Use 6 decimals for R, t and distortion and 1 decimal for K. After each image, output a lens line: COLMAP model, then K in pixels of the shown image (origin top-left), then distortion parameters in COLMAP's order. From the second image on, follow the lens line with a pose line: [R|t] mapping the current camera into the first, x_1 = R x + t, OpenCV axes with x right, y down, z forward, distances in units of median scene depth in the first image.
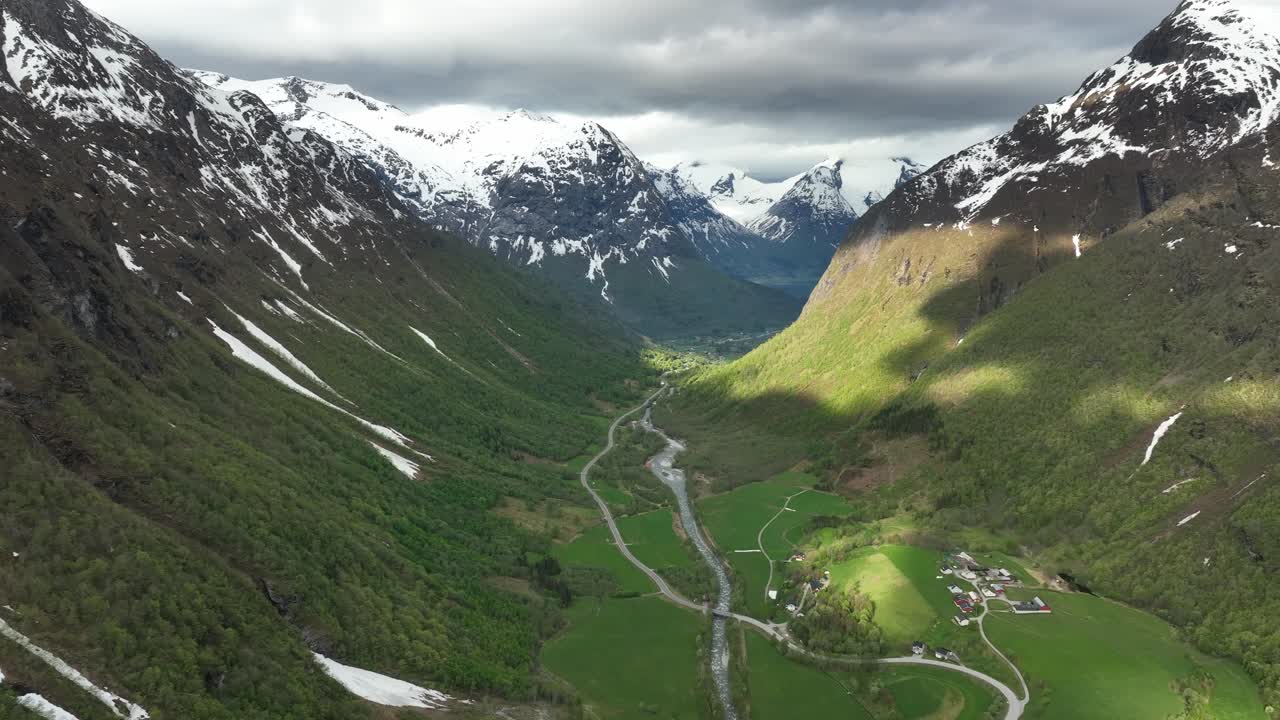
lens RADIAL K [[912.6, 0, 640.4], [0, 912.6, 363.1], [0, 0, 1]] dist [-0.003401, 0.016776]
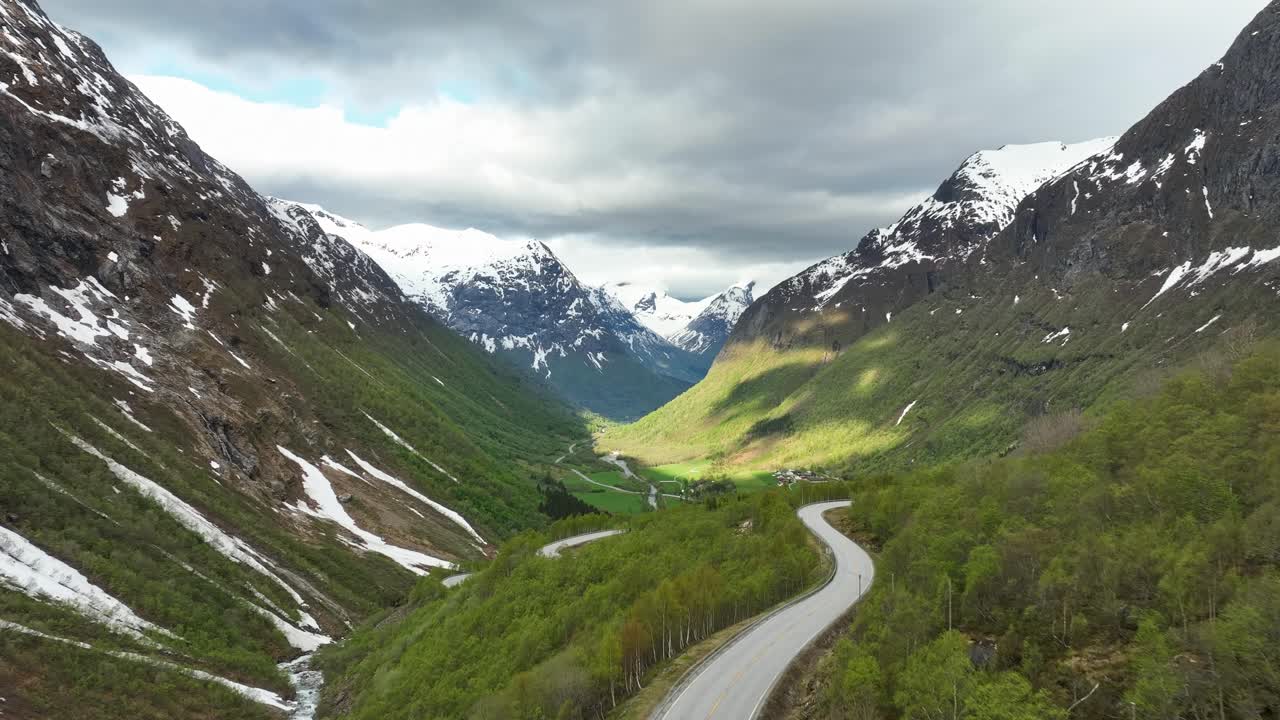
lens RADIAL K [[912.6, 0, 640.2], [0, 912.6, 358.2], [0, 0, 1]] dist [-0.003401, 0.016776]
pose [[0.996418, 0.009390, 0.084044, -0.035107], [0.002332, 0.990387, -0.138306, 0.104461], [-0.084535, 0.138007, 0.986817, -0.317488]]
